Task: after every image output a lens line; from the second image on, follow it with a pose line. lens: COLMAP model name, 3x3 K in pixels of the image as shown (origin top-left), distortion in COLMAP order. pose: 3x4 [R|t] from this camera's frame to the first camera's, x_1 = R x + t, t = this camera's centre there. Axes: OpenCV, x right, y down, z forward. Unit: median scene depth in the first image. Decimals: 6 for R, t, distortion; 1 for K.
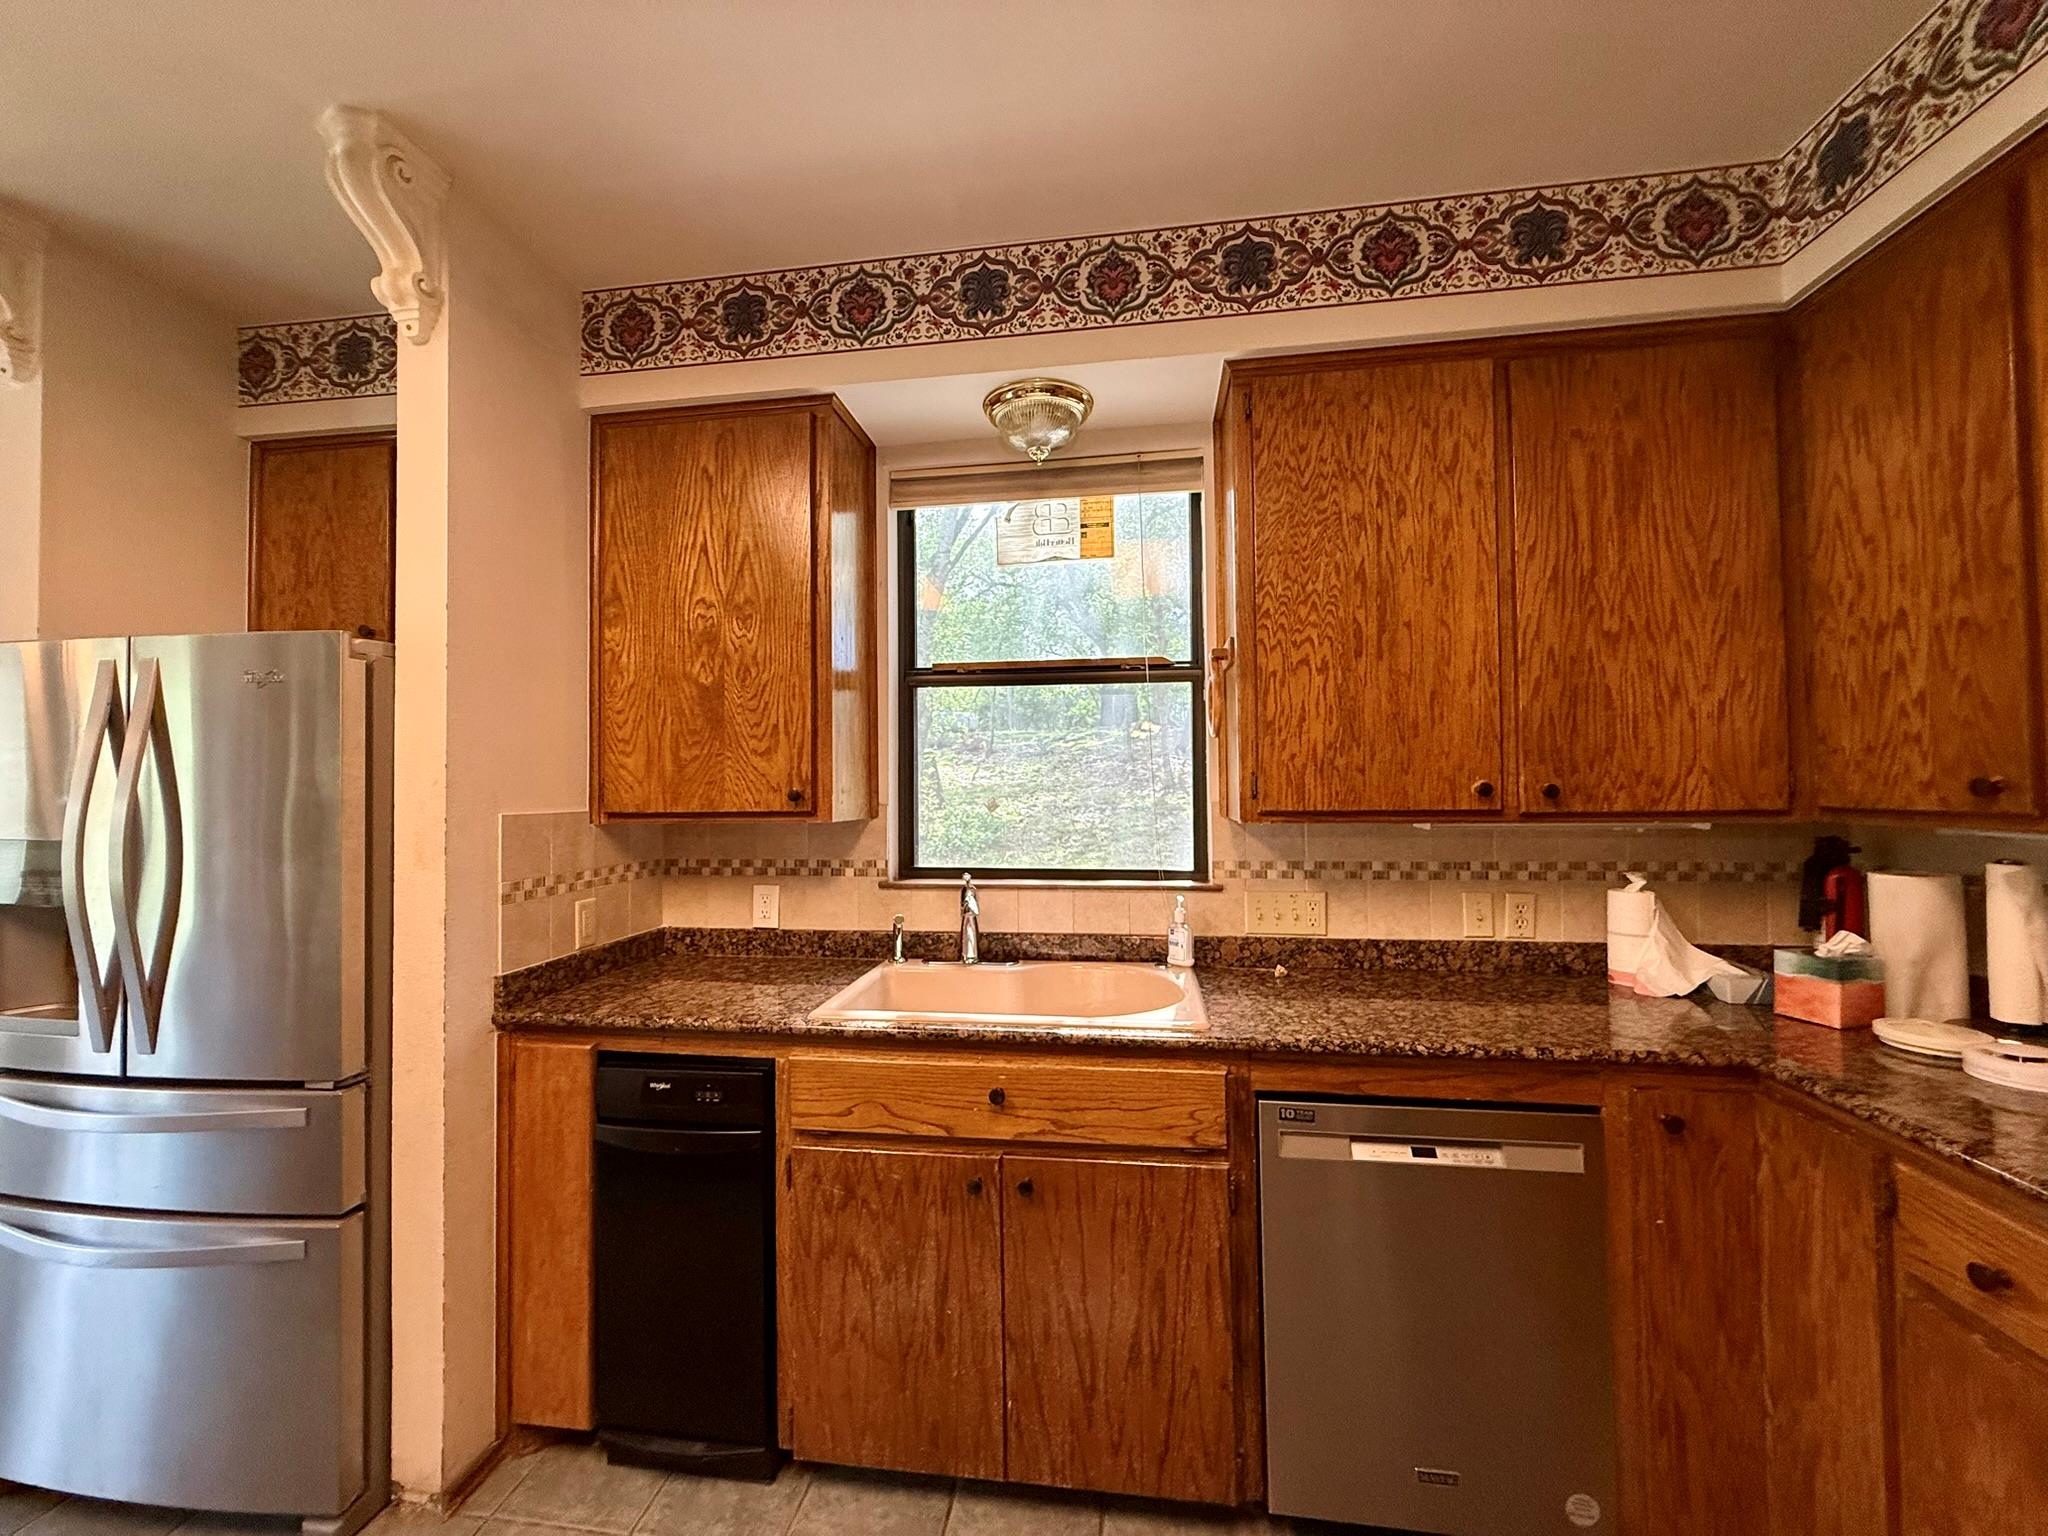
lens RADIAL K [[813.5, 0, 1024.0], [0, 813.5, 768.0], [0, 0, 1]] dist [0.001109, 0.000195]
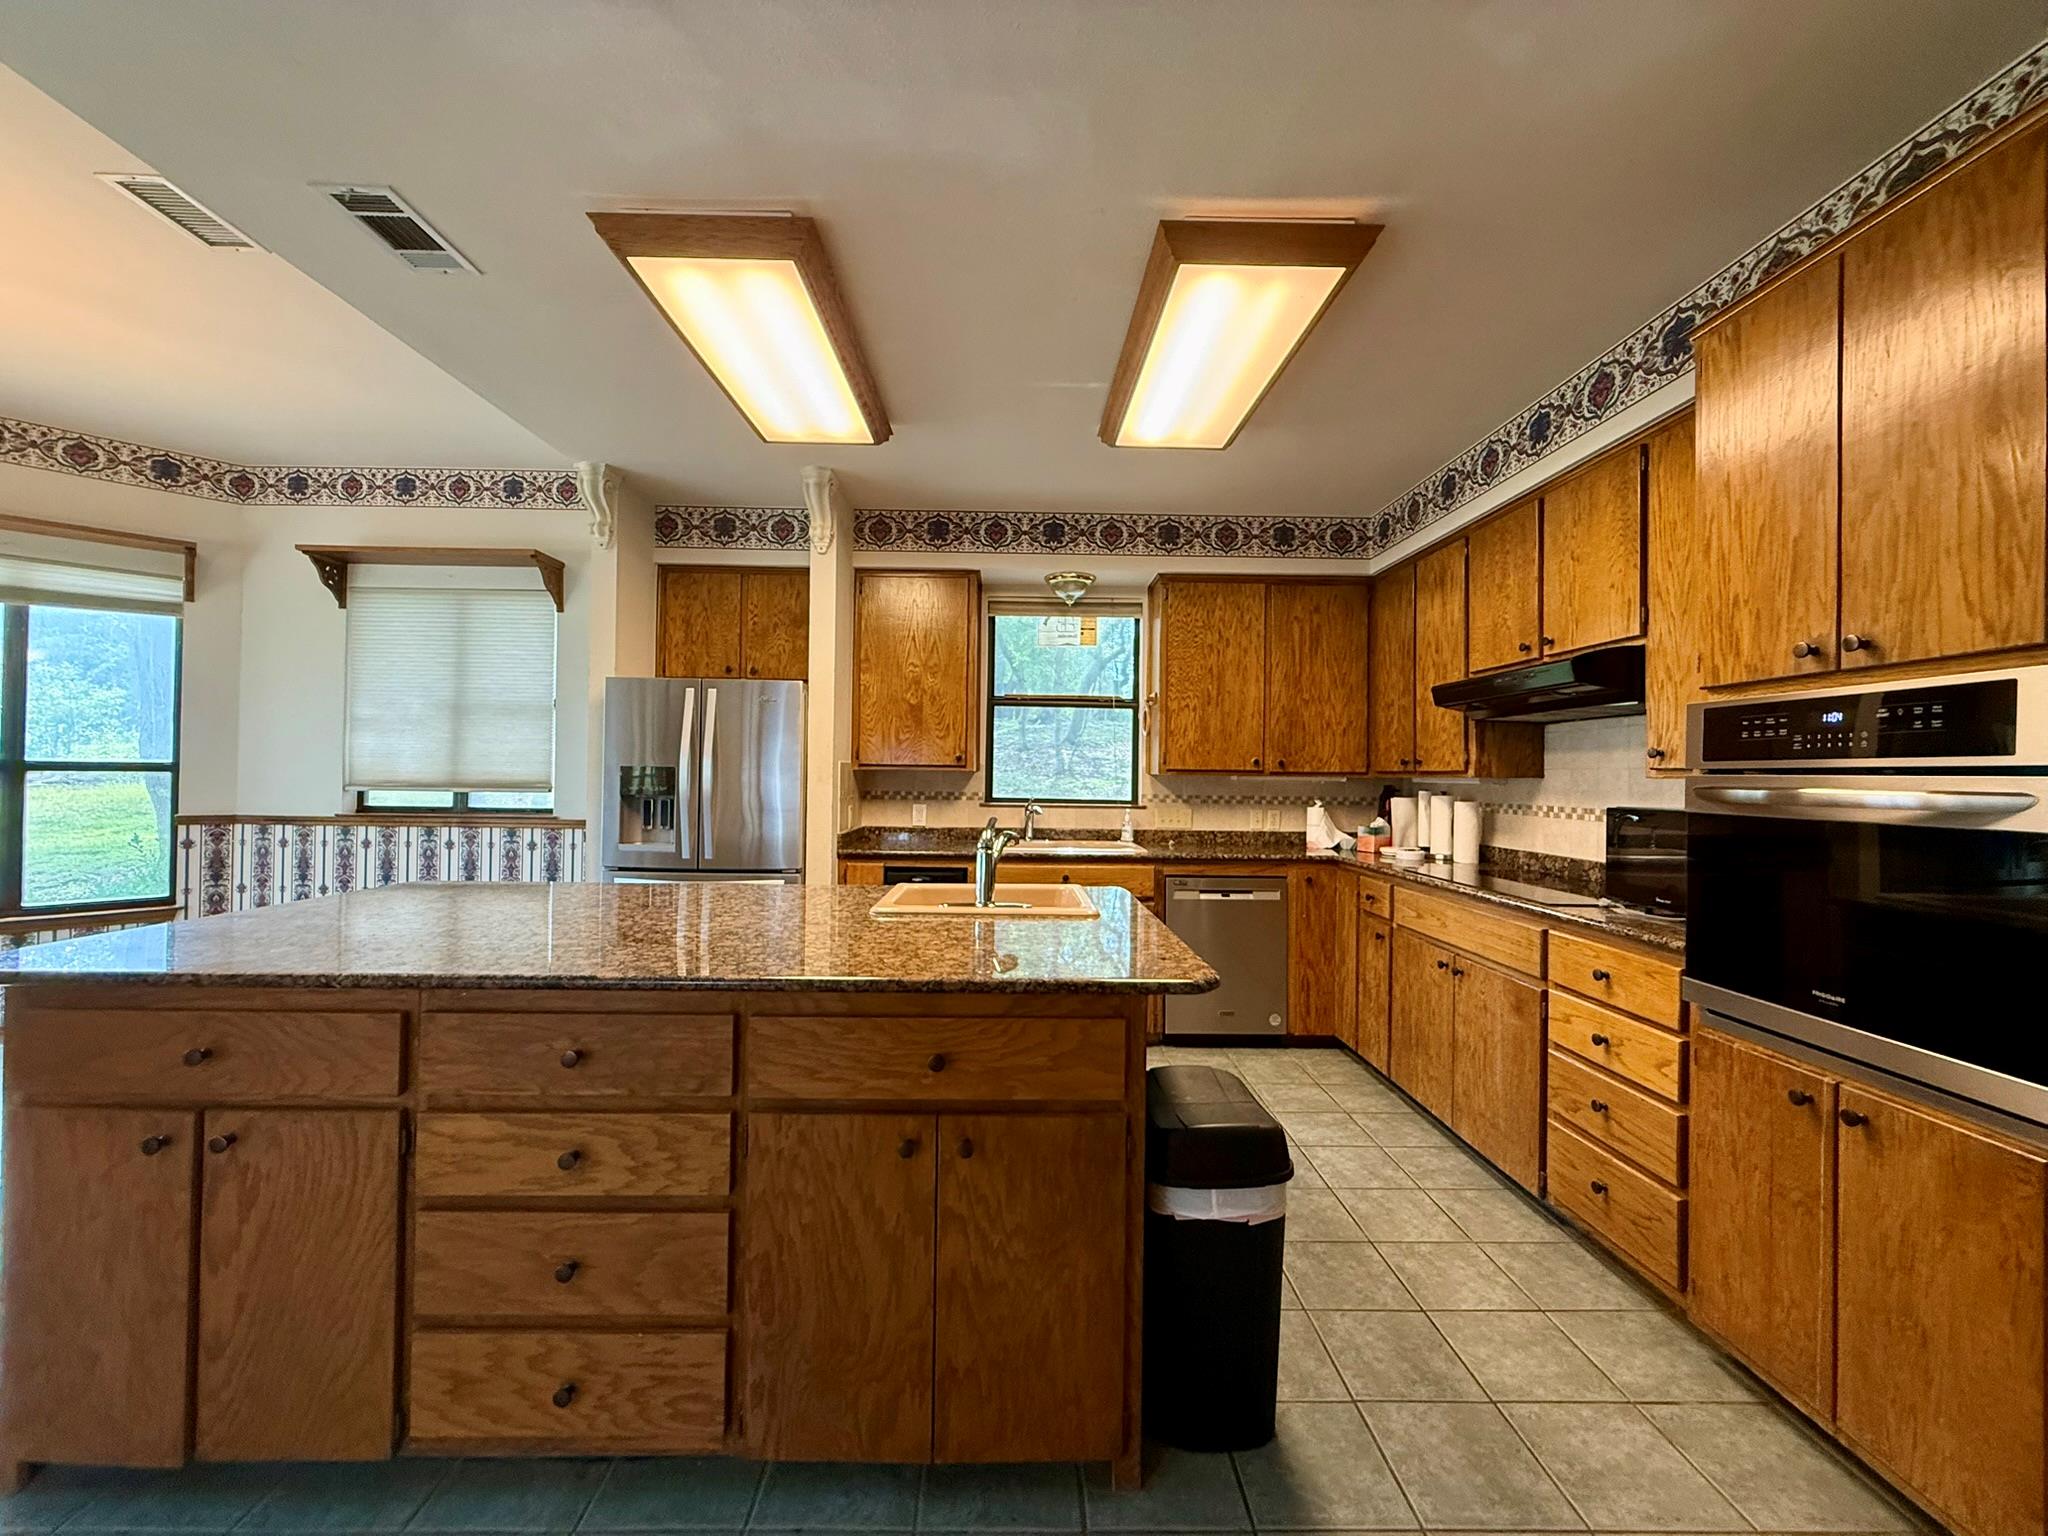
lens RADIAL K [[813.5, 0, 1024.0], [0, 813.5, 768.0], [0, 0, 1]] dist [0.001109, 0.000195]
pose [[0.986648, 0.024865, 0.160956, -0.476970], [-0.027209, 0.999553, 0.012374, 0.031016], [-0.160576, -0.016588, 0.986884, -1.203800]]
